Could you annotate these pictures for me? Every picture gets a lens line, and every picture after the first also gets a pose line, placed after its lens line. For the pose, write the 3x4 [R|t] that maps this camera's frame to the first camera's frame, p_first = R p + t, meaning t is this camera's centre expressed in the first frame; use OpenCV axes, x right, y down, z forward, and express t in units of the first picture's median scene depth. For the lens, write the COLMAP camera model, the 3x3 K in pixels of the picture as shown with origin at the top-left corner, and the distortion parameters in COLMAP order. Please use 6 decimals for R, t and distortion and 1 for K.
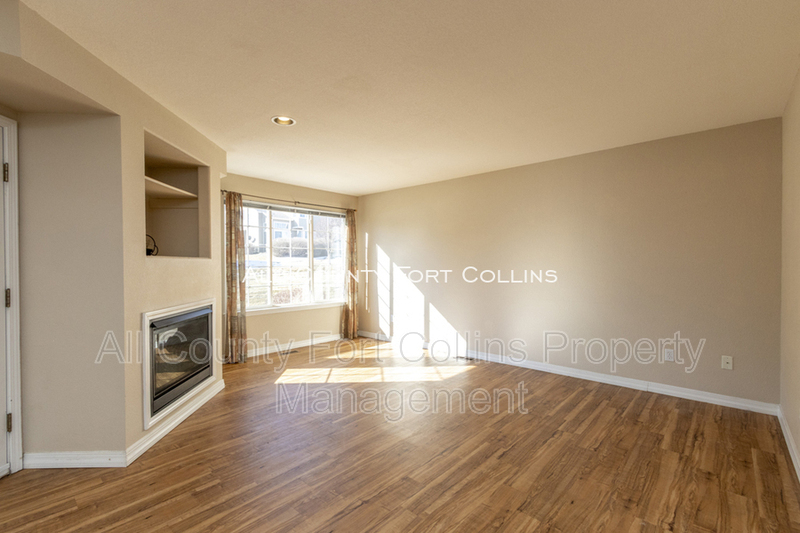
lens RADIAL K [[363.9, 0, 394.2], [0, 363.9, 268.7], [0, 0, 1]] dist [-0.000081, -0.000362]
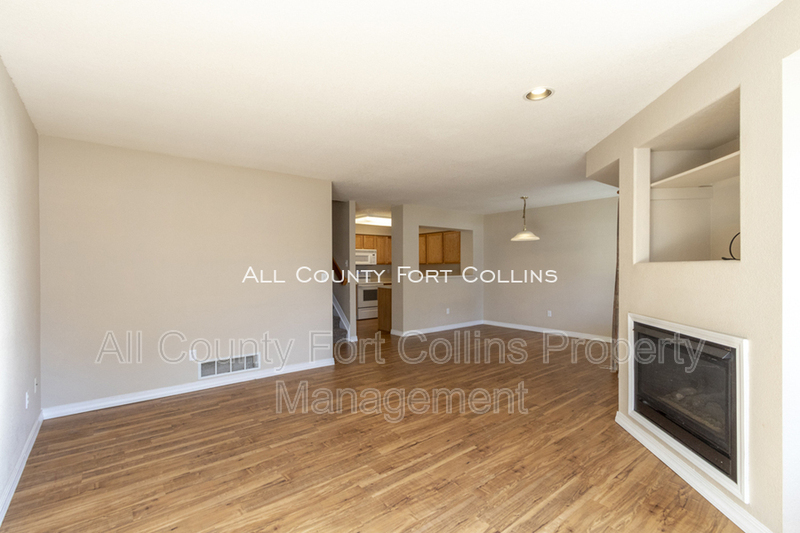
lens RADIAL K [[363.9, 0, 394.2], [0, 363.9, 268.7], [0, 0, 1]] dist [-0.000081, -0.000362]
pose [[-0.986724, 0.007464, 0.162234, -0.110860], [0.009868, 0.999853, 0.014018, -0.032917], [-0.162106, 0.015432, -0.986653, 1.779046]]
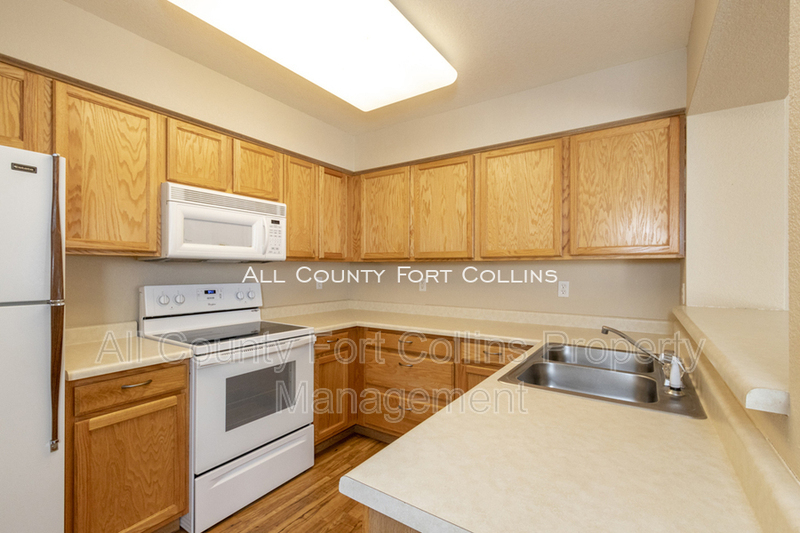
lens RADIAL K [[363.9, 0, 394.2], [0, 363.9, 268.7], [0, 0, 1]] dist [-0.000081, -0.000362]
pose [[-0.990885, 0.001595, -0.134700, 0.399220], [0.000512, 0.999967, 0.008072, -0.012726], [0.134708, 0.007930, -0.990854, -0.366088]]
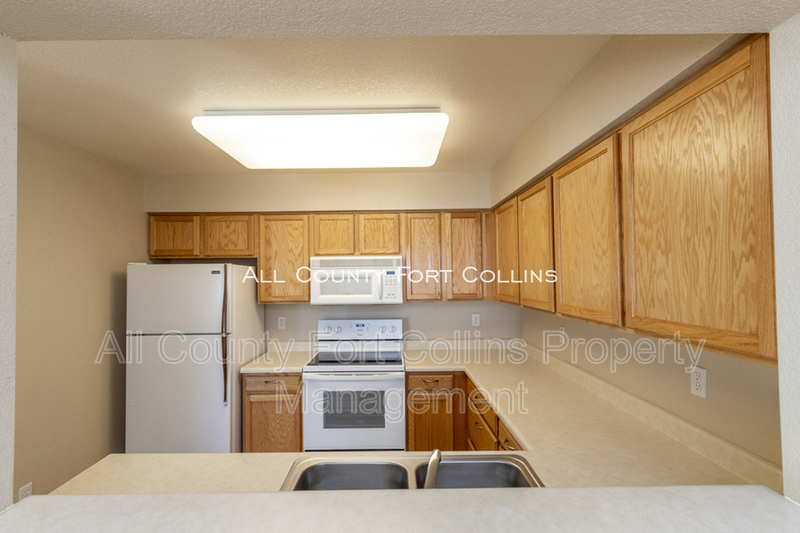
lens RADIAL K [[363.9, 0, 394.2], [0, 363.9, 268.7], [0, 0, 1]] dist [-0.000081, -0.000362]
pose [[-0.669266, 0.029274, 0.742446, -0.167985], [0.022207, 0.999565, -0.019394, -0.098369], [-0.742691, 0.003508, -0.669625, -0.540988]]
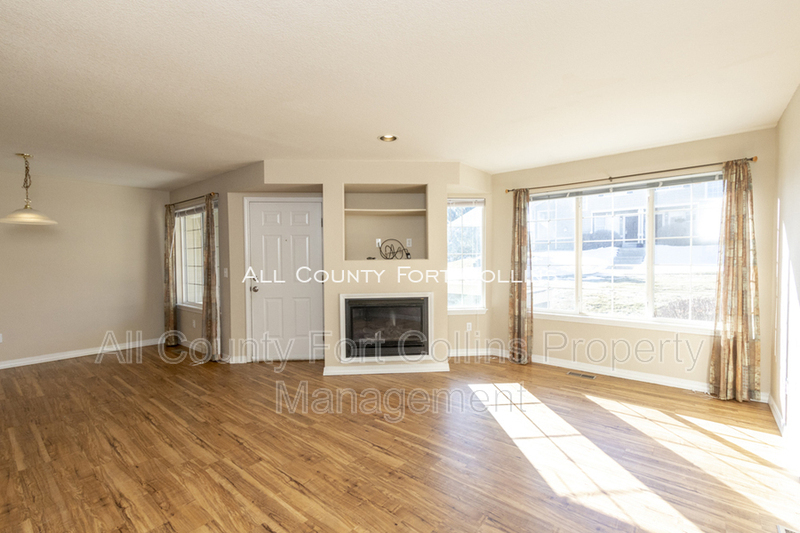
lens RADIAL K [[362.8, 0, 394.8], [0, 362.8, 270.9], [0, 0, 1]] dist [0.000845, 0.000094]
pose [[0.033389, 0.034391, -0.998851, 0.791277], [-0.002114, 0.999408, 0.034339, -0.035055], [0.999440, 0.000965, 0.033442, 0.944880]]
